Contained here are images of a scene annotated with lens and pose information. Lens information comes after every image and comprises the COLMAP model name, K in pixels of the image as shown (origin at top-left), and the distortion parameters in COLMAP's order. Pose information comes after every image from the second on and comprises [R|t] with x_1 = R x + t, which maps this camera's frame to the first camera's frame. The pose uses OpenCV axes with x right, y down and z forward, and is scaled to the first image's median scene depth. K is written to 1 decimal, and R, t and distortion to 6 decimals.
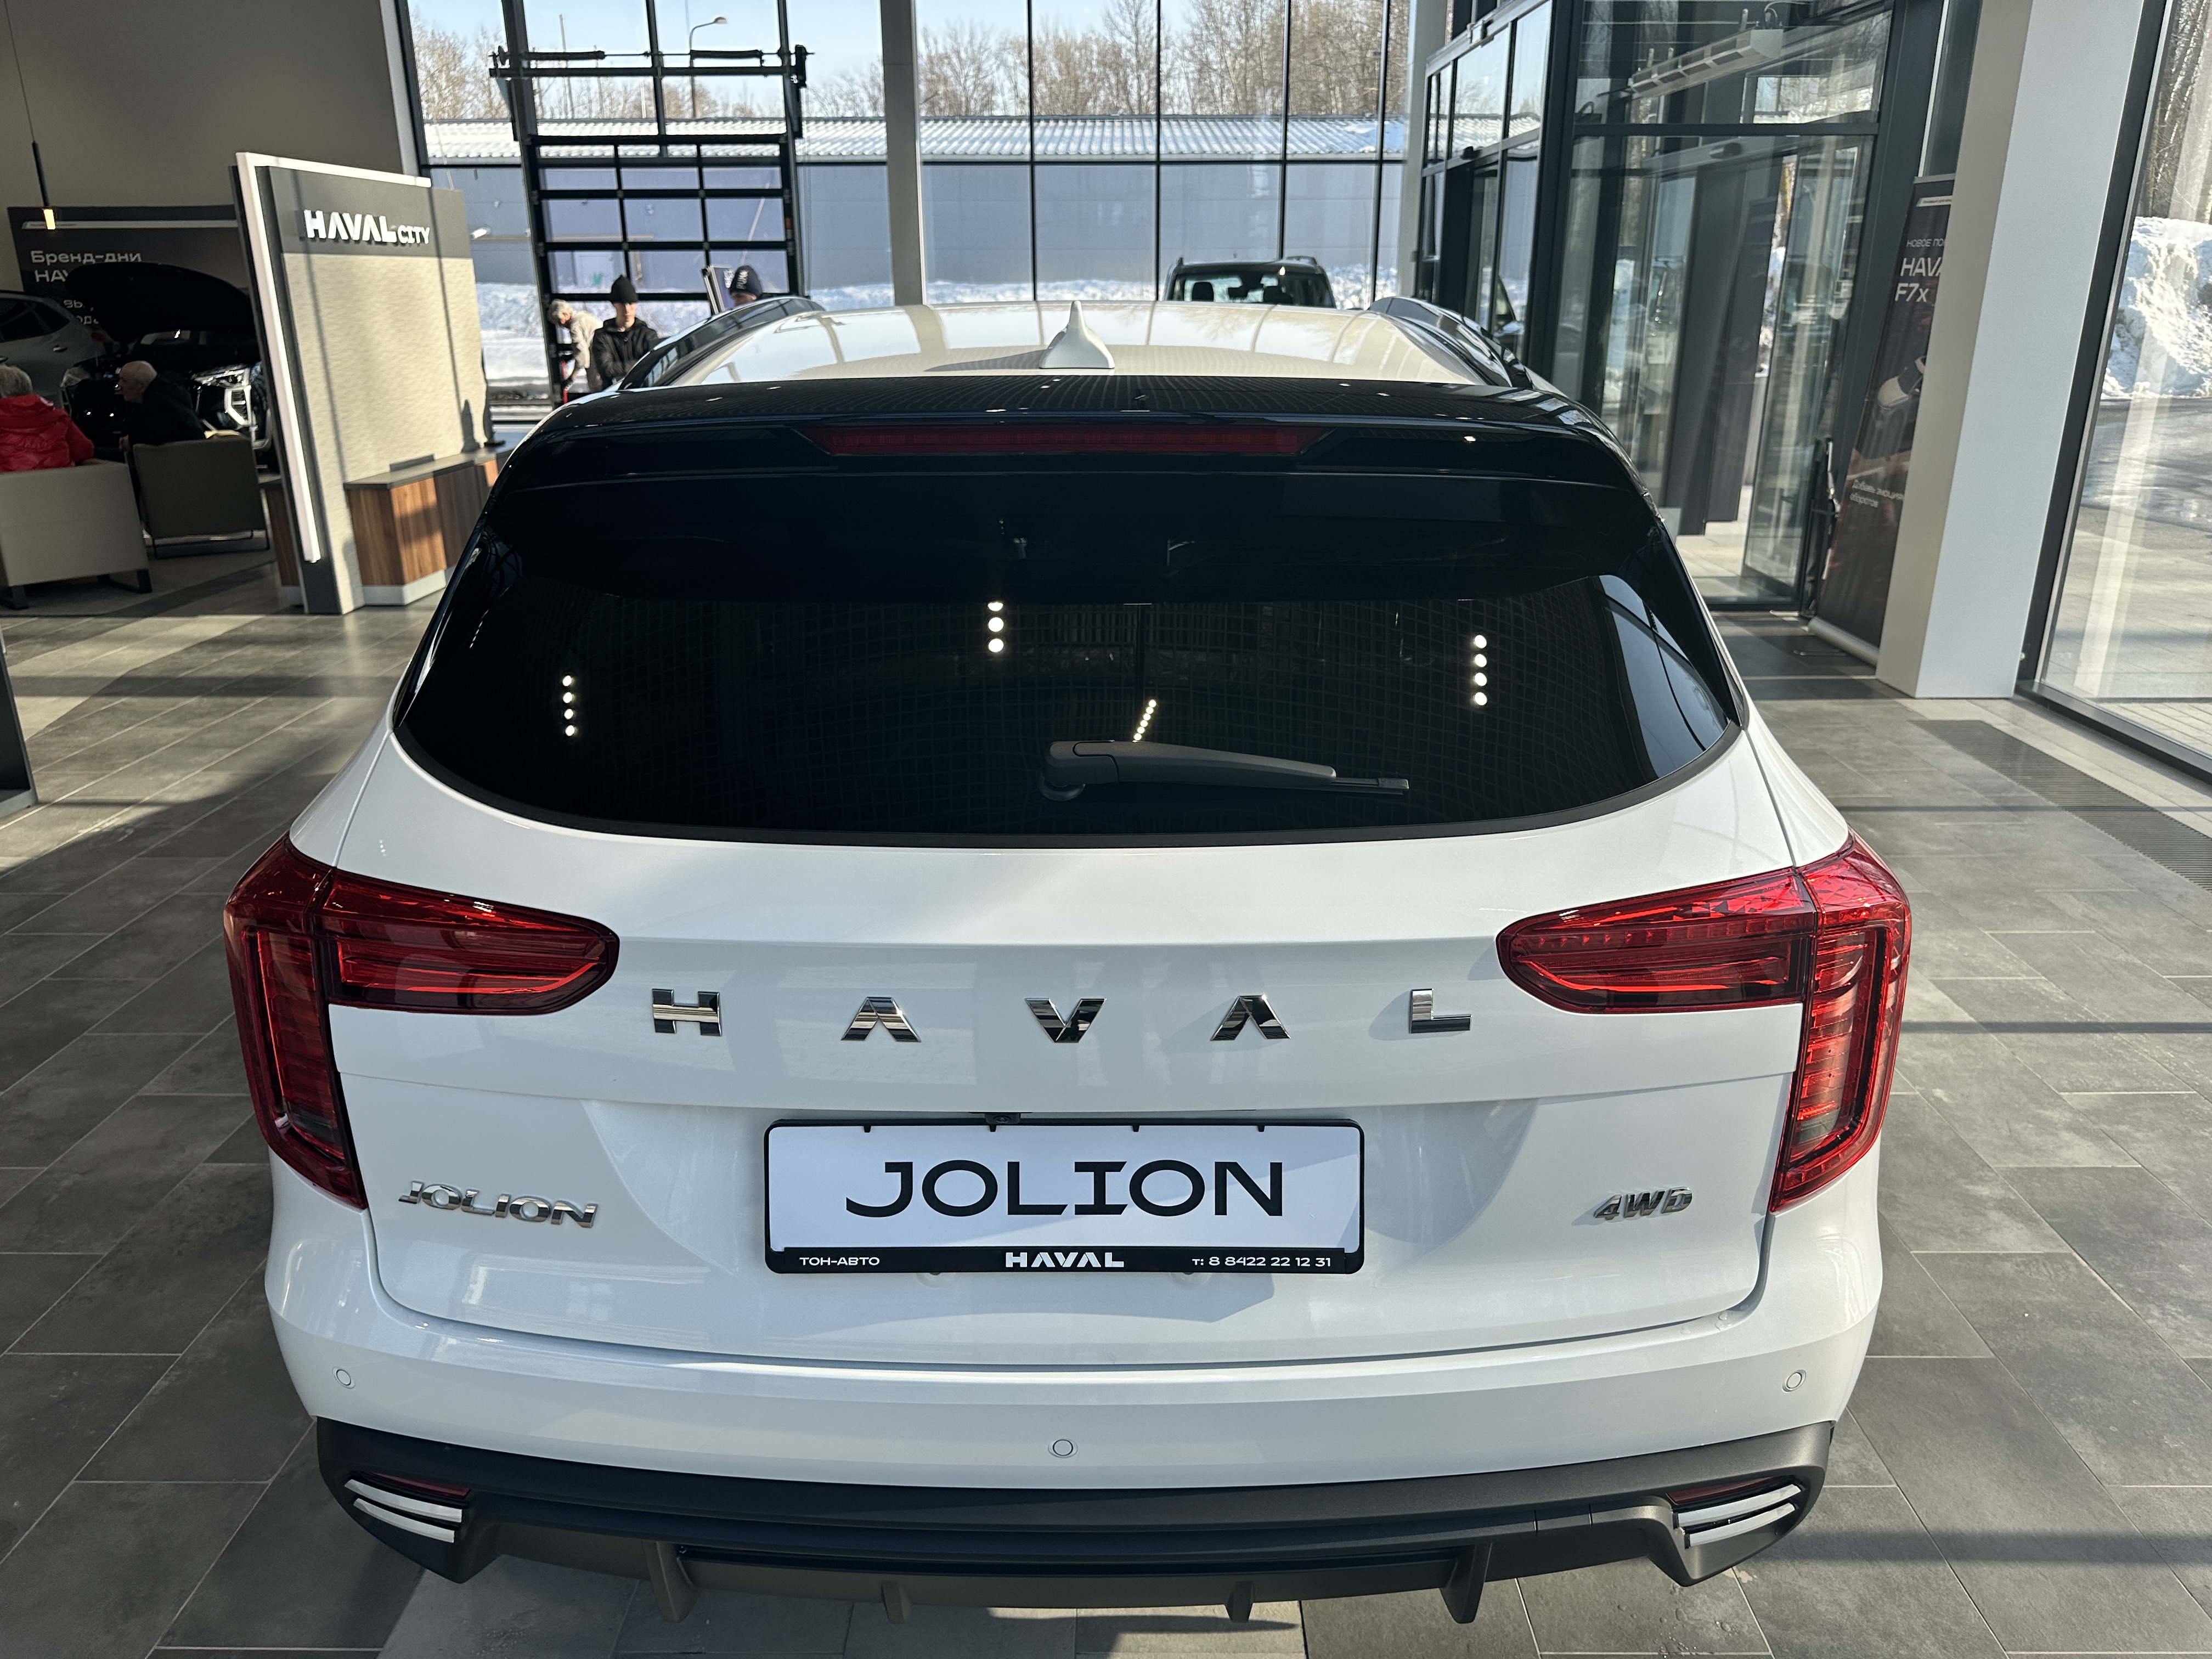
lens RADIAL K [[1575.7, 0, 1080.5], [0, 1575.7, 819.3], [0, 0, 1]] dist [0.054509, -0.051101]
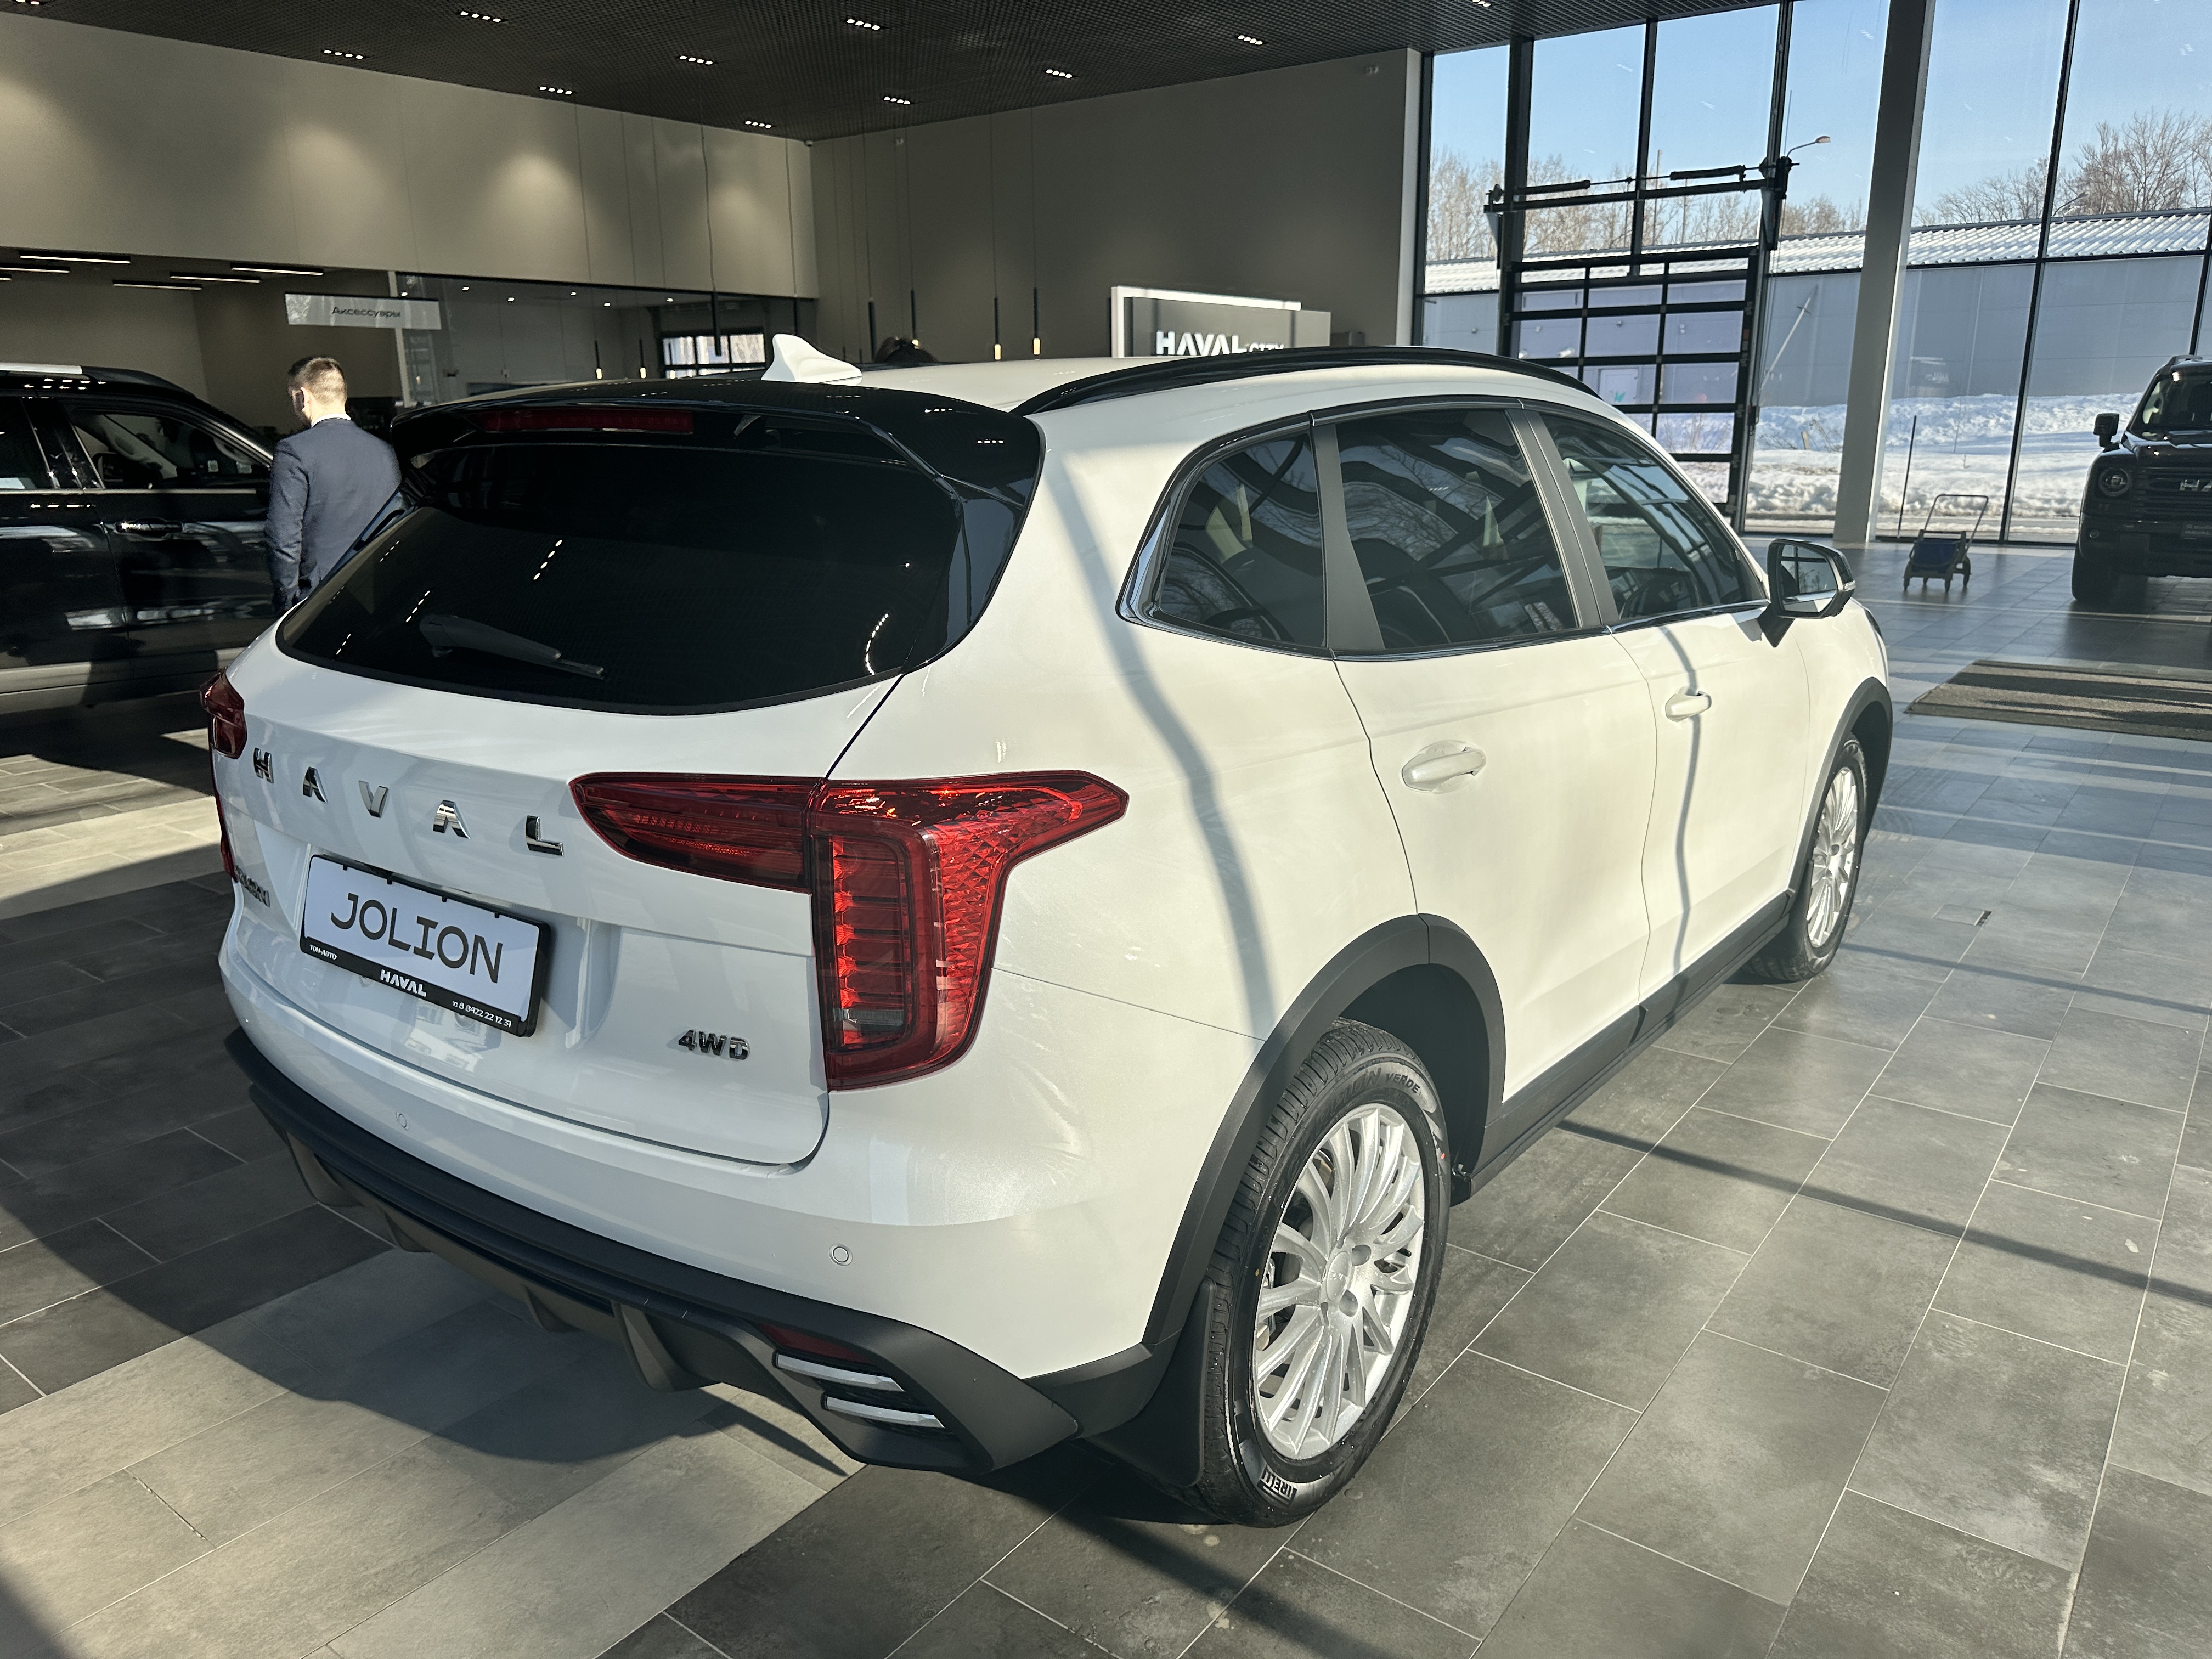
lens RADIAL K [[1575.7, 0, 1123.1], [0, 1575.7, 822.5], [0, 0, 1]] dist [0.054509, -0.051101]
pose [[0.809799, 0.148877, -0.567504, 0.111755], [-0.188143, 0.982082, -0.010835, 0.002734], [0.555723, 0.115546, 0.823299, 0.014617]]
